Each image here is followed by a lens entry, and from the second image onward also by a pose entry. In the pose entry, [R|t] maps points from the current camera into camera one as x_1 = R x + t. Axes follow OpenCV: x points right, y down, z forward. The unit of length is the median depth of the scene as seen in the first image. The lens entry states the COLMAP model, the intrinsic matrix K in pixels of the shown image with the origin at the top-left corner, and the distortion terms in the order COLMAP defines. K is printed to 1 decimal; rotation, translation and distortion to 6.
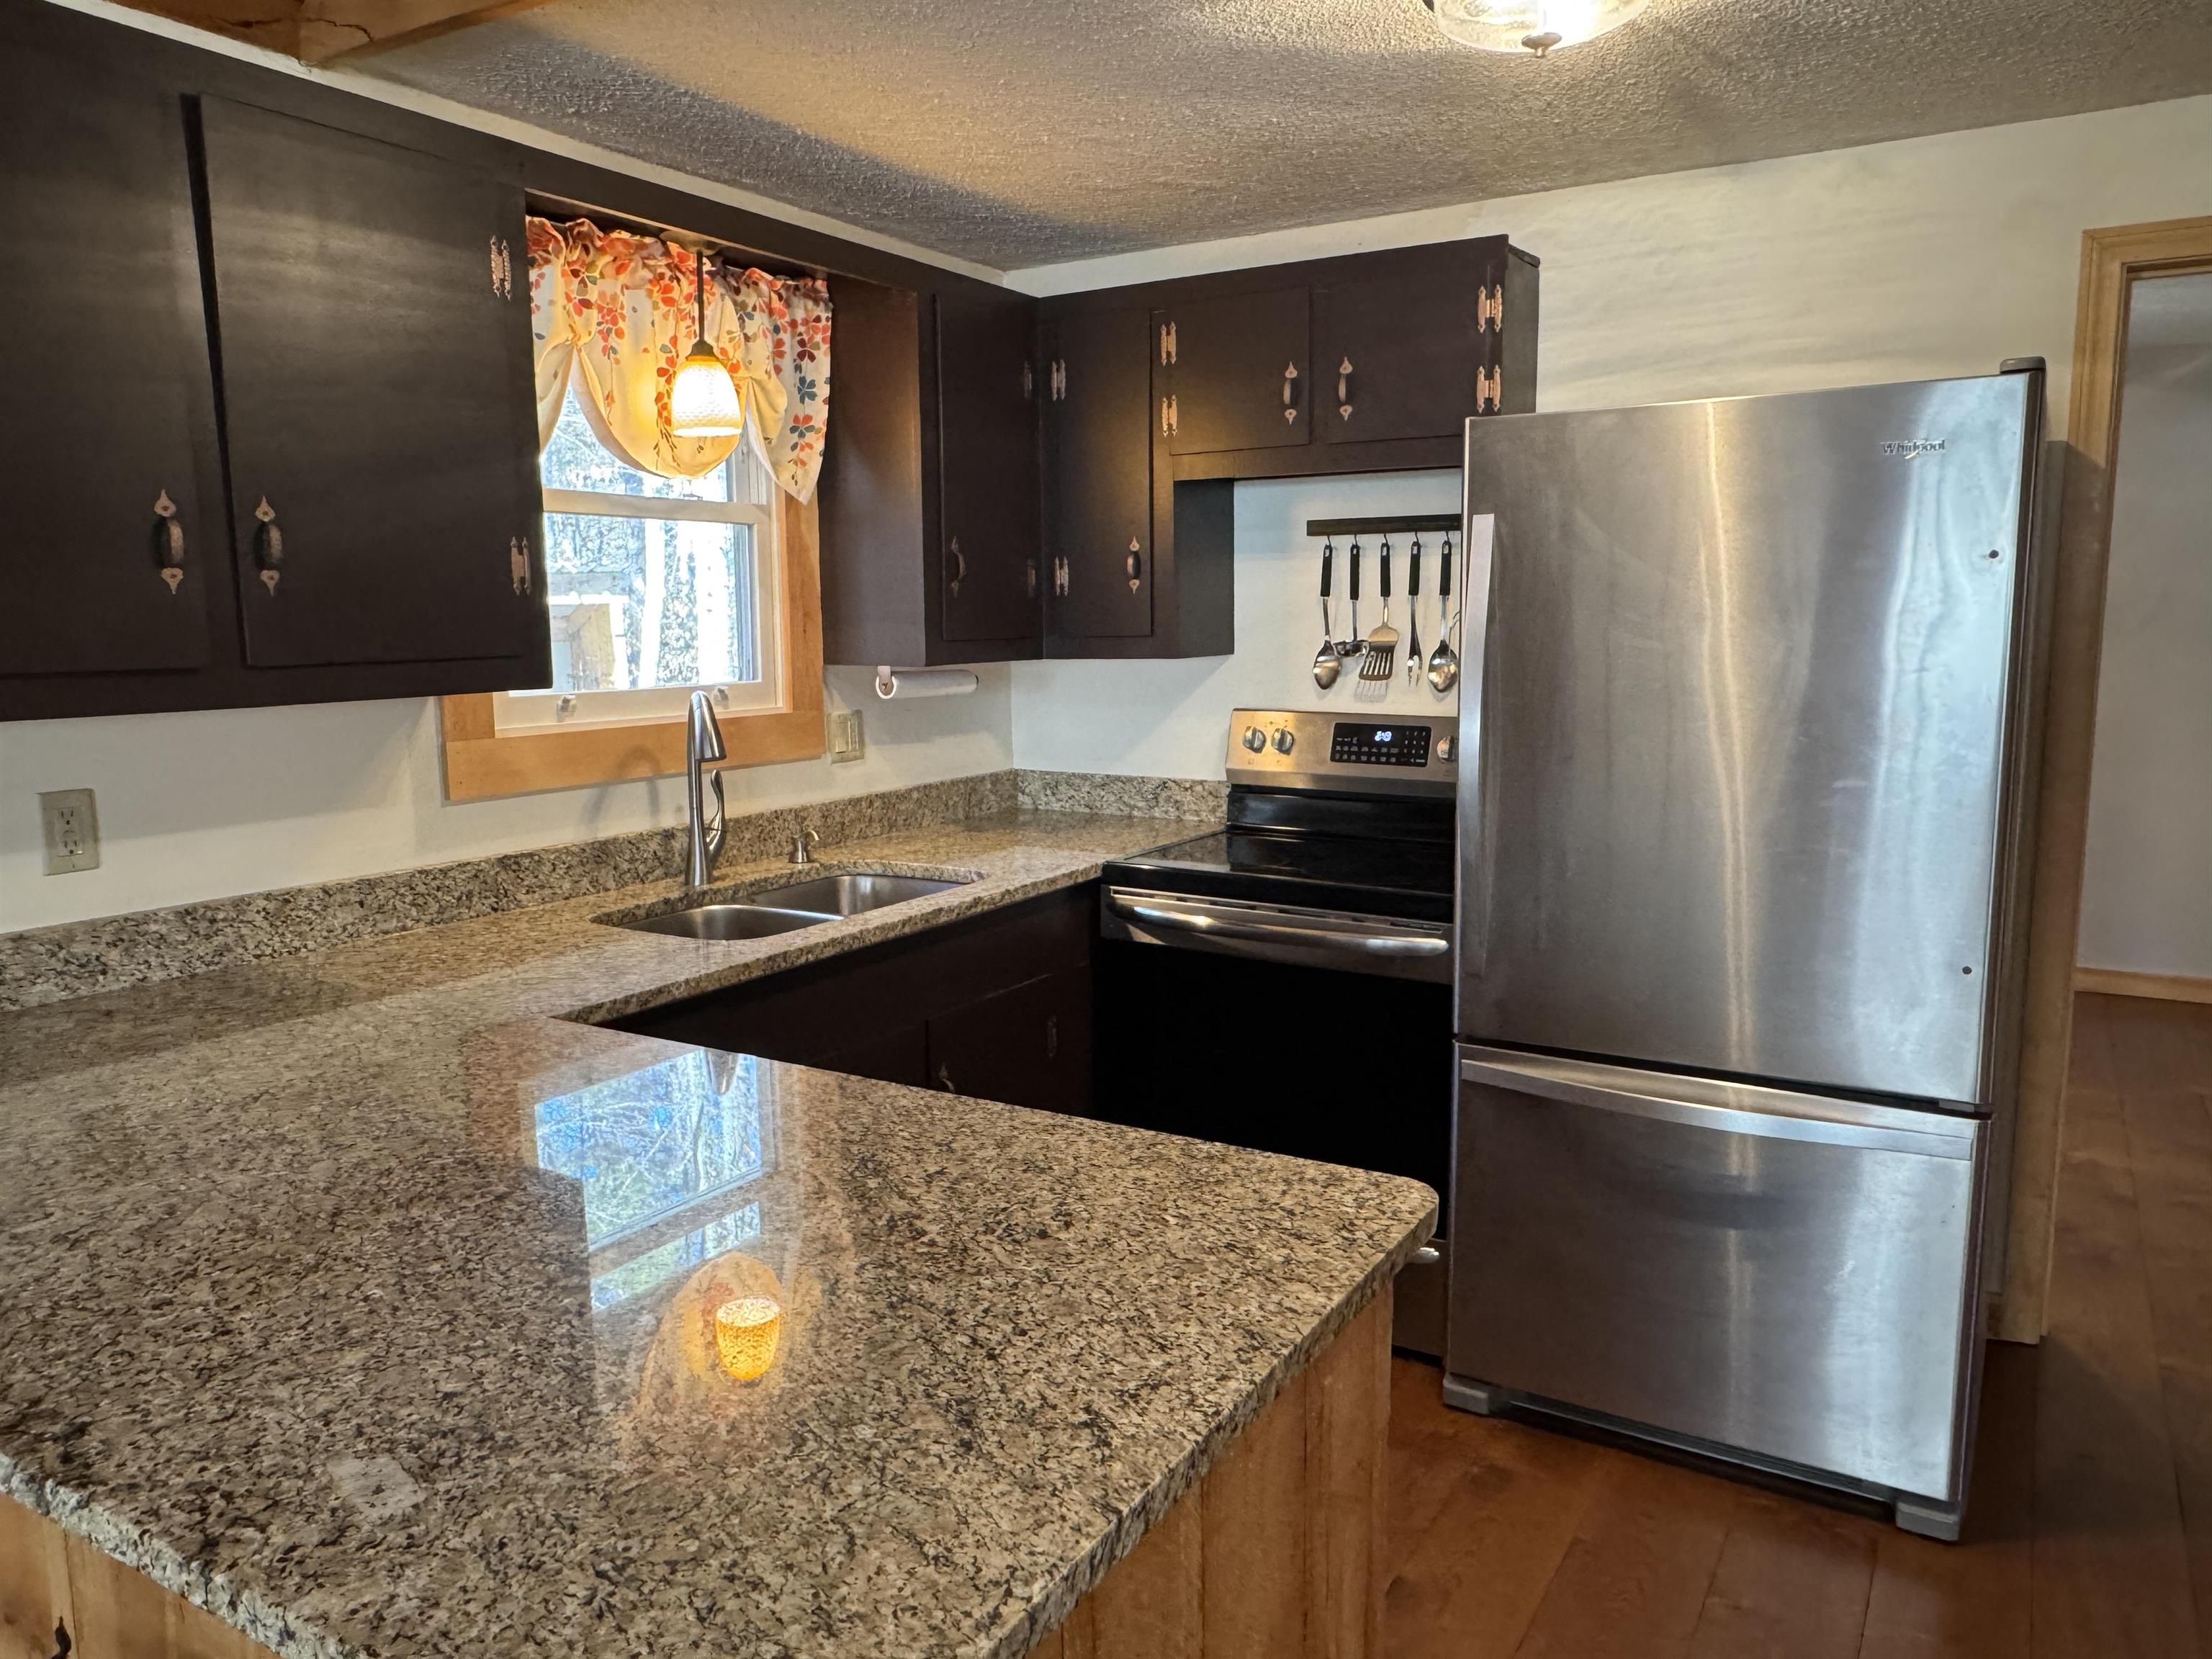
lens RADIAL K [[1552.0, 0, 1106.0], [0, 1552.0, 829.5], [0, 0, 1]] dist [-0.000757, 0.004034]
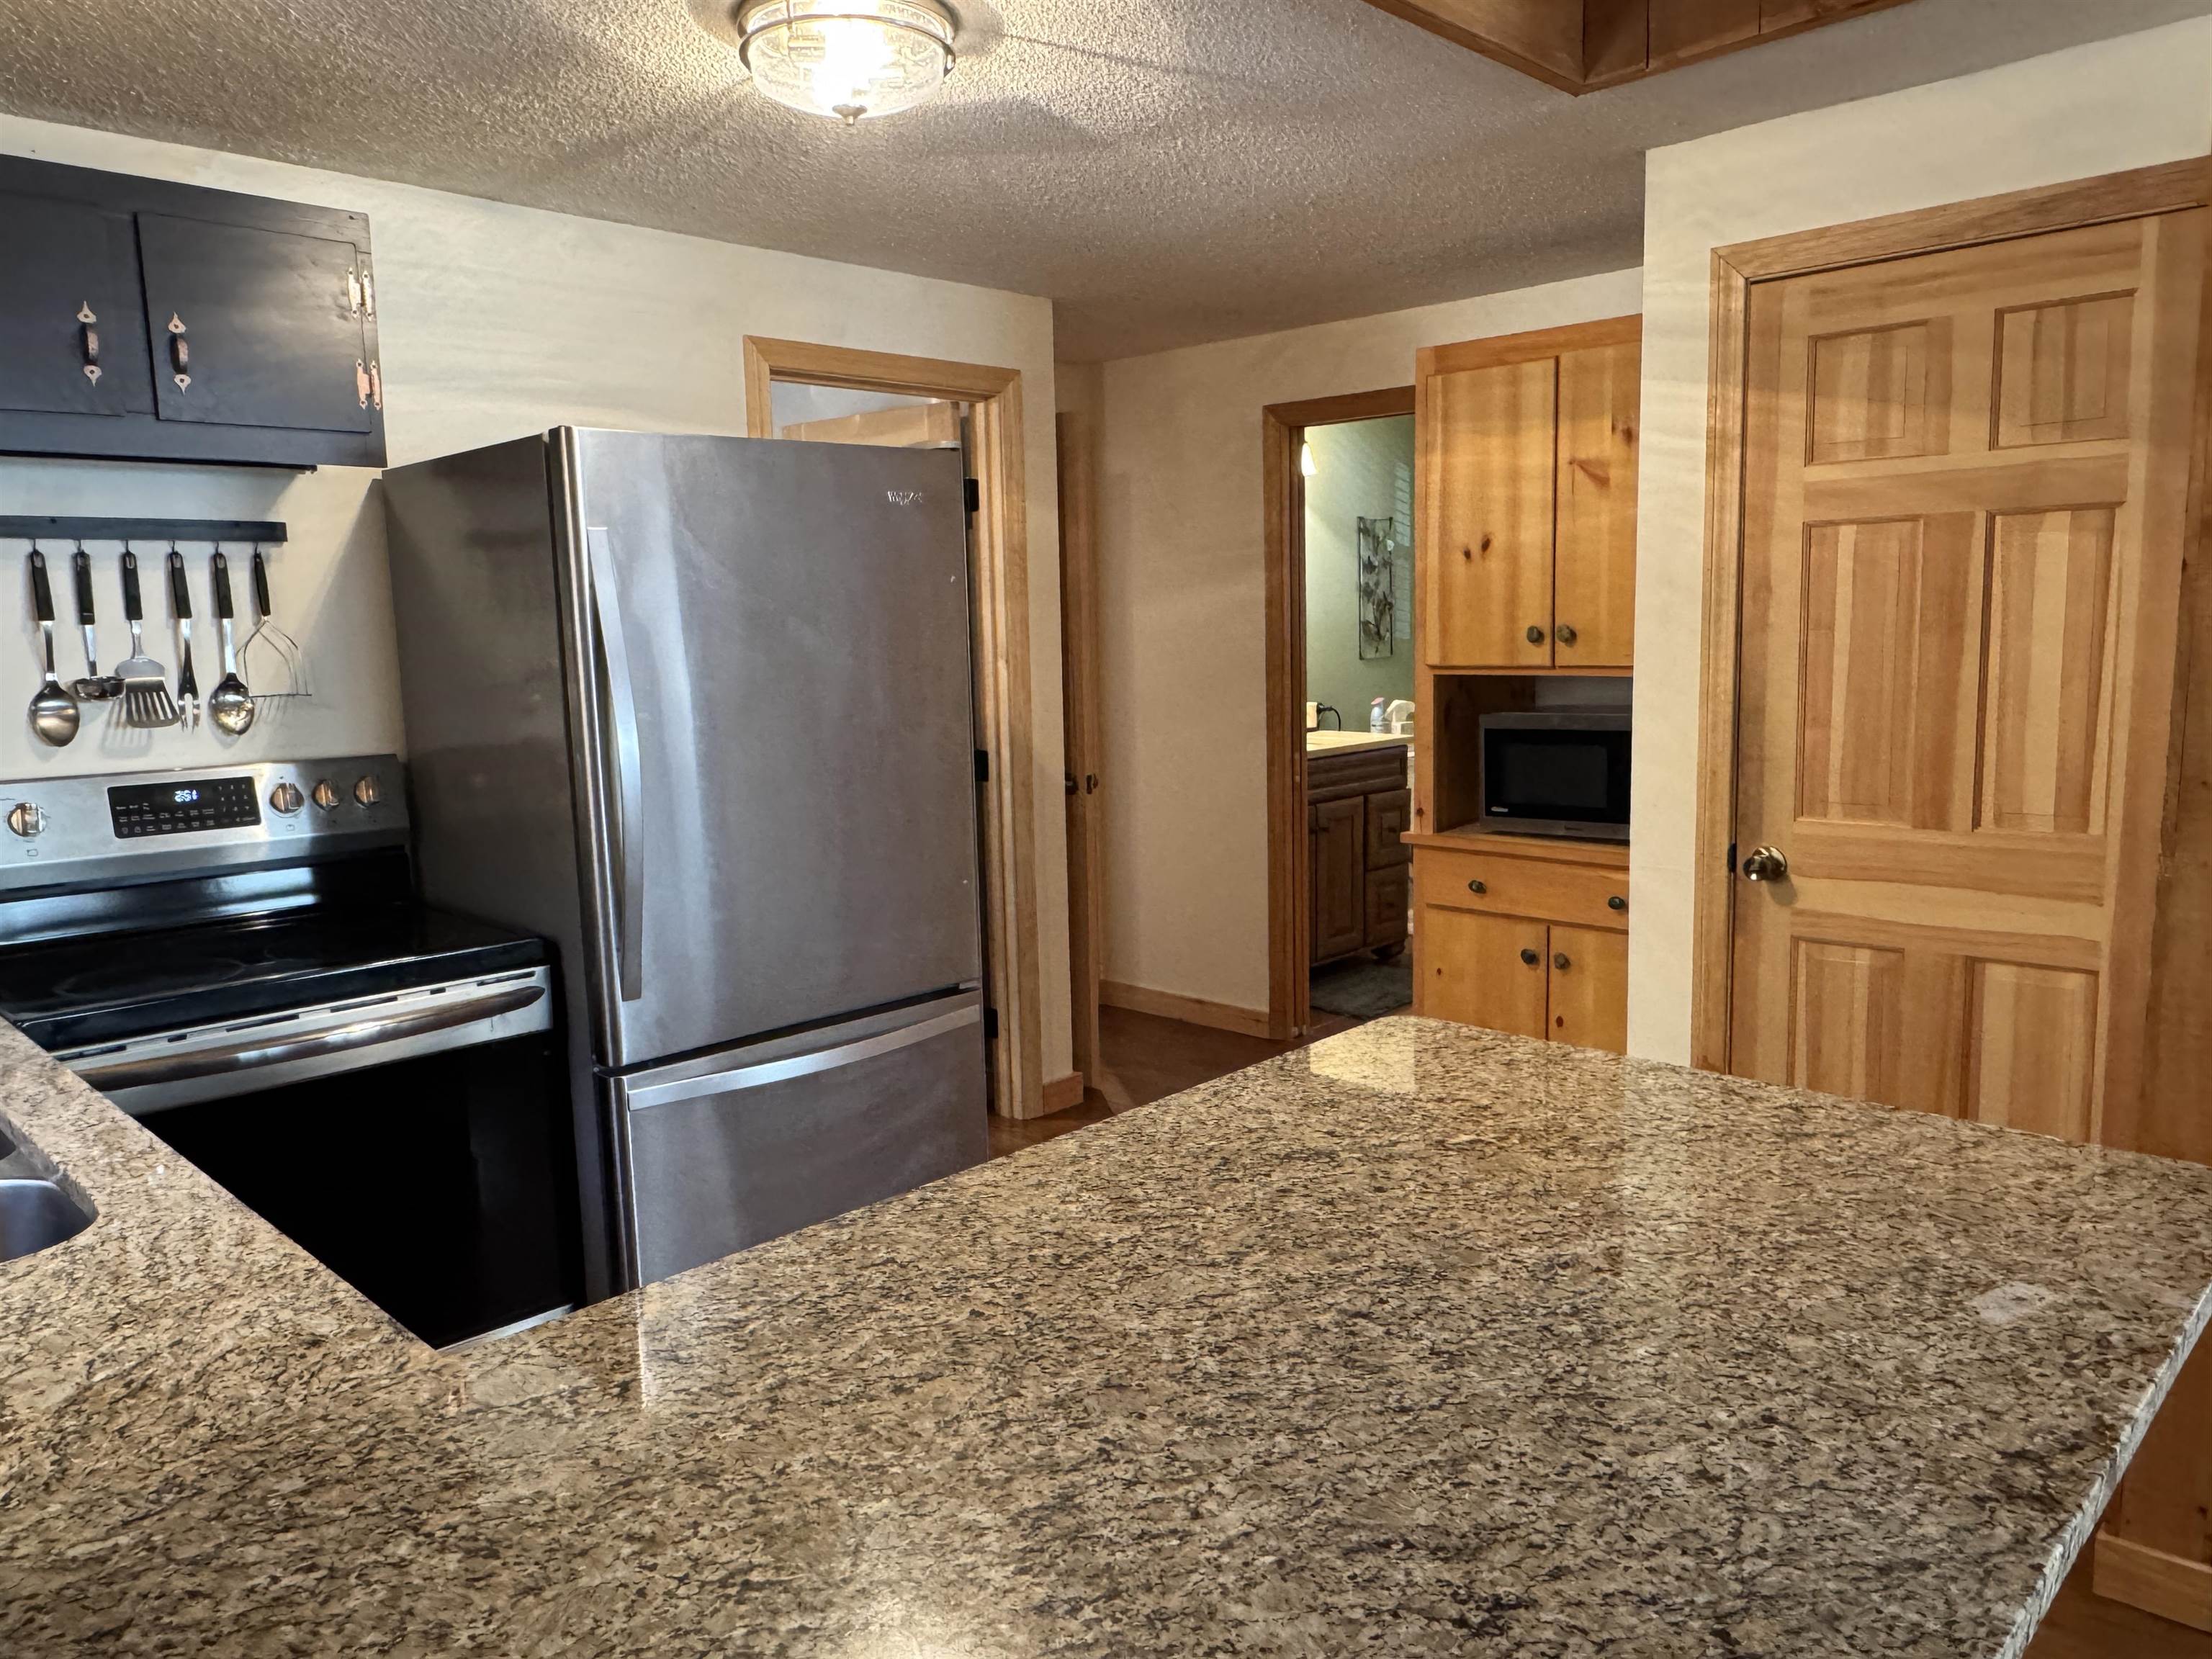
lens RADIAL K [[1519.9, 0, 1106.0], [0, 1519.9, 829.5], [0, 0, 1]] dist [-0.004060, 0.000791]
pose [[0.226344, -0.132991, 0.964926, -1.186982], [0.158445, 0.982468, 0.098242, -0.114777], [-0.961074, 0.130652, 0.243447, 0.926118]]
